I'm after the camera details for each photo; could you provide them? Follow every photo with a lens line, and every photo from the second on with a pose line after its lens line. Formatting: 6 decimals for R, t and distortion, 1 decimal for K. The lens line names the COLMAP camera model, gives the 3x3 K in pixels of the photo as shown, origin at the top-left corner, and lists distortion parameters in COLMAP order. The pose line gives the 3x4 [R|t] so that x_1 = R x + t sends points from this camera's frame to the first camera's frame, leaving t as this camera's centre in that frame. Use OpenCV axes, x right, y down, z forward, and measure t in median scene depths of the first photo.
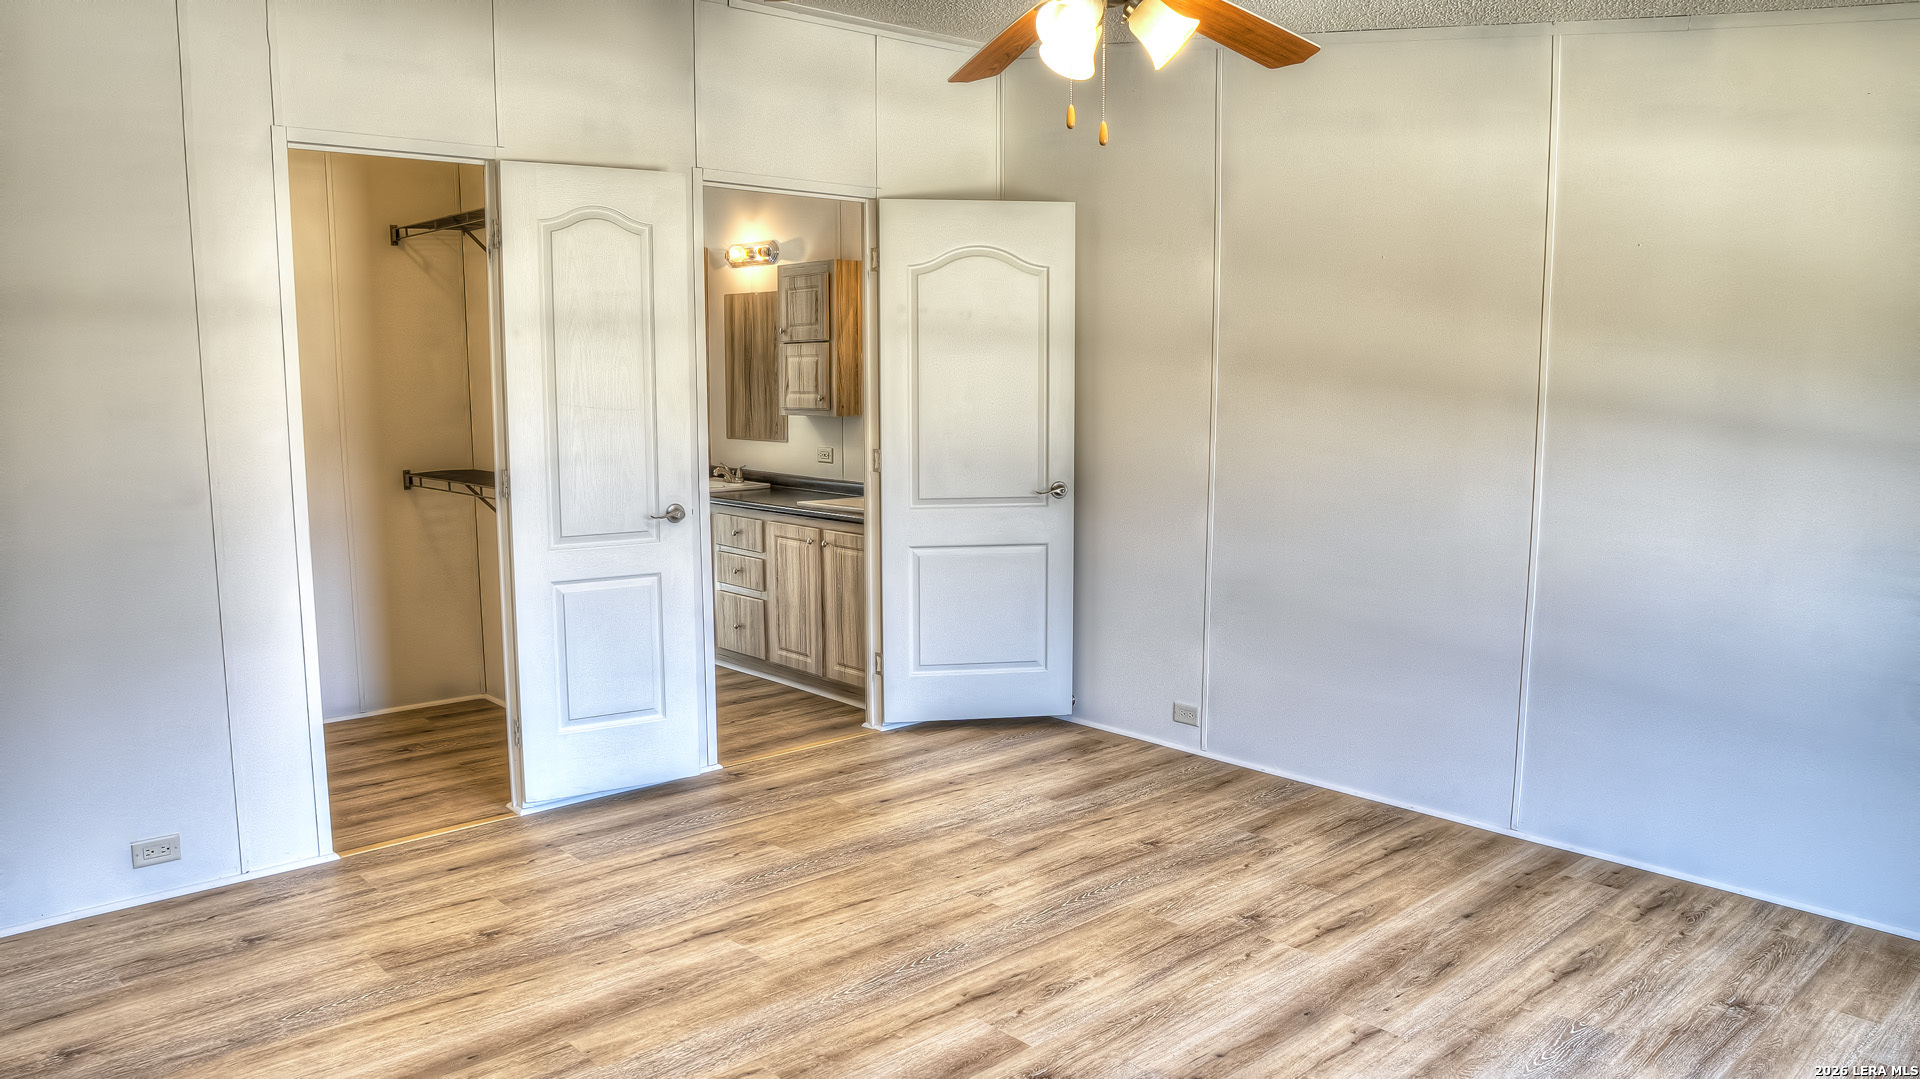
lens RADIAL K [[1341.2, 0, 960.0], [0, 1341.2, 539.5], [0, 0, 1]] dist [-0.094978, 0.004639]
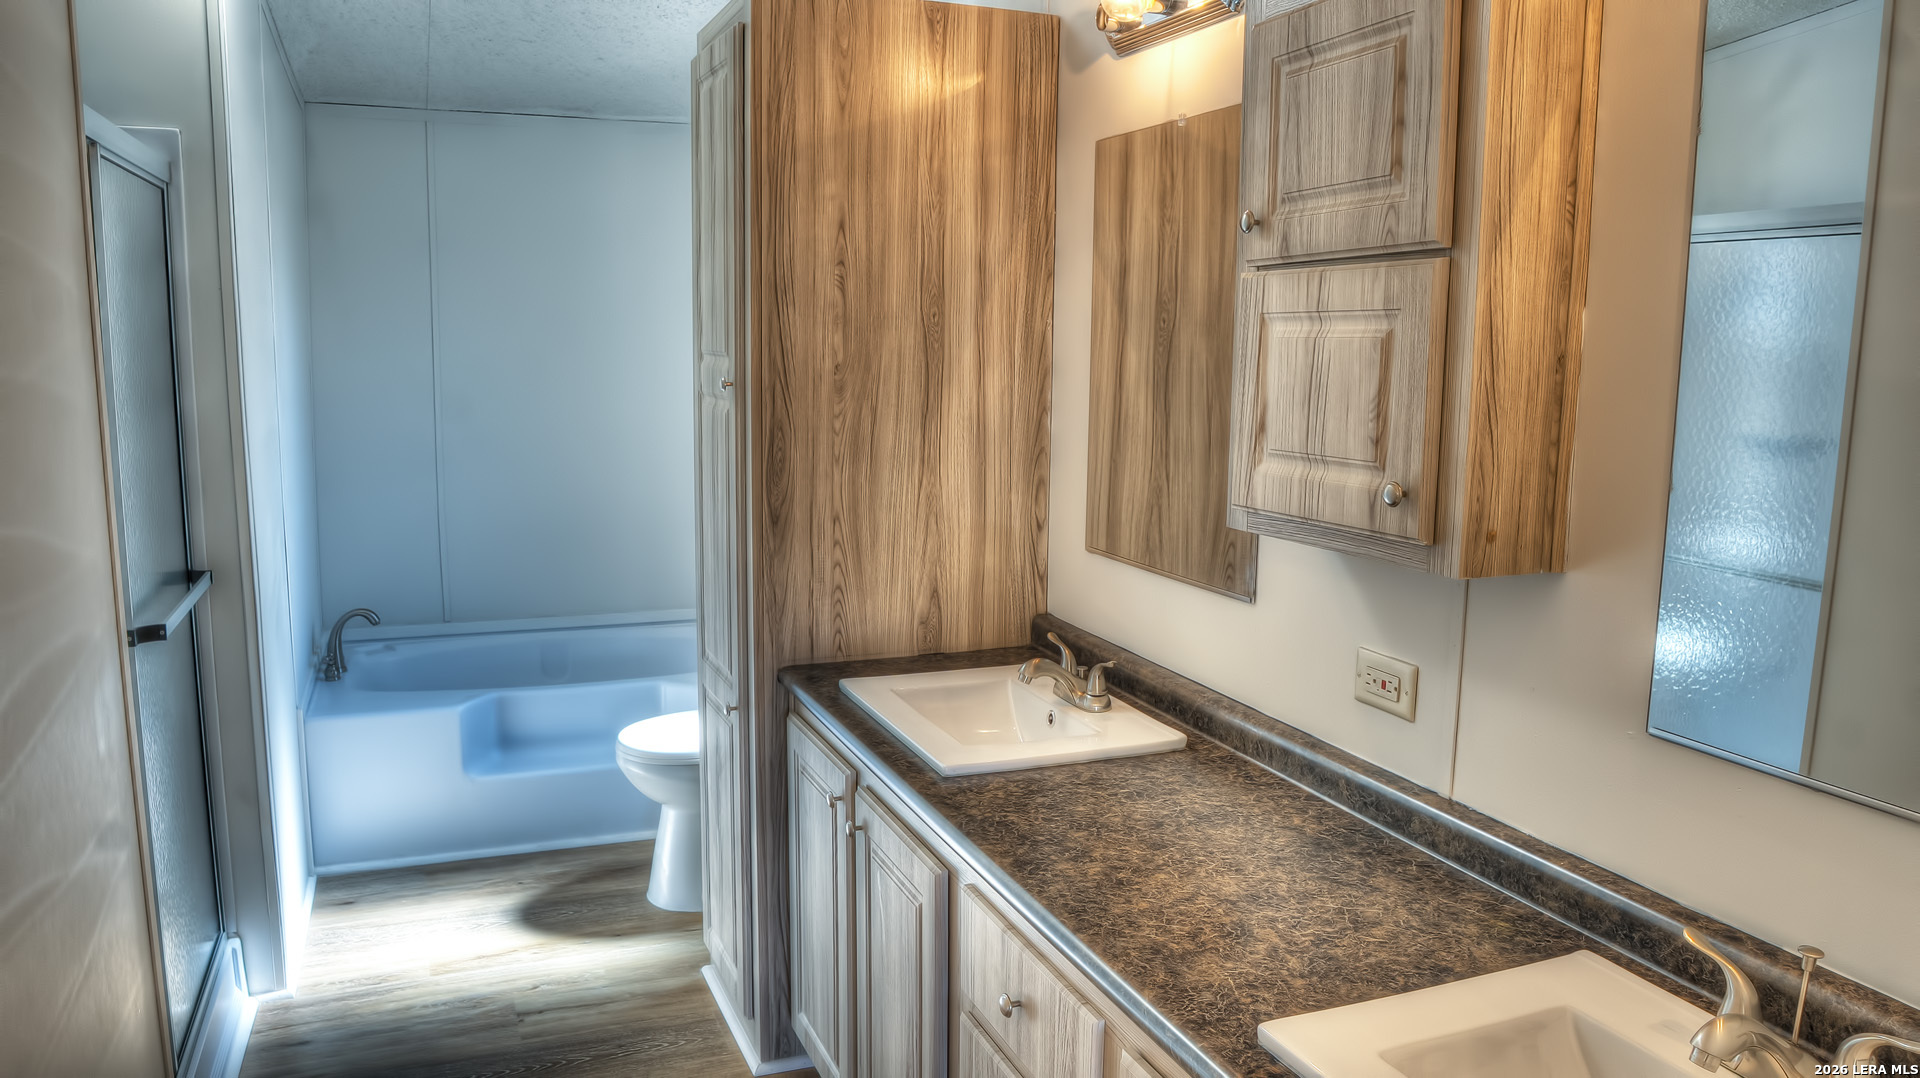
lens RADIAL K [[1341.2, 0, 960.0], [0, 1341.2, 539.0], [0, 0, 1]] dist [-0.094978, 0.004639]
pose [[0.932882, 0.063969, -0.354456, -0.089932], [-0.055113, 0.997865, 0.035034, -0.099319], [0.355941, -0.013148, 0.934416, 0.734212]]
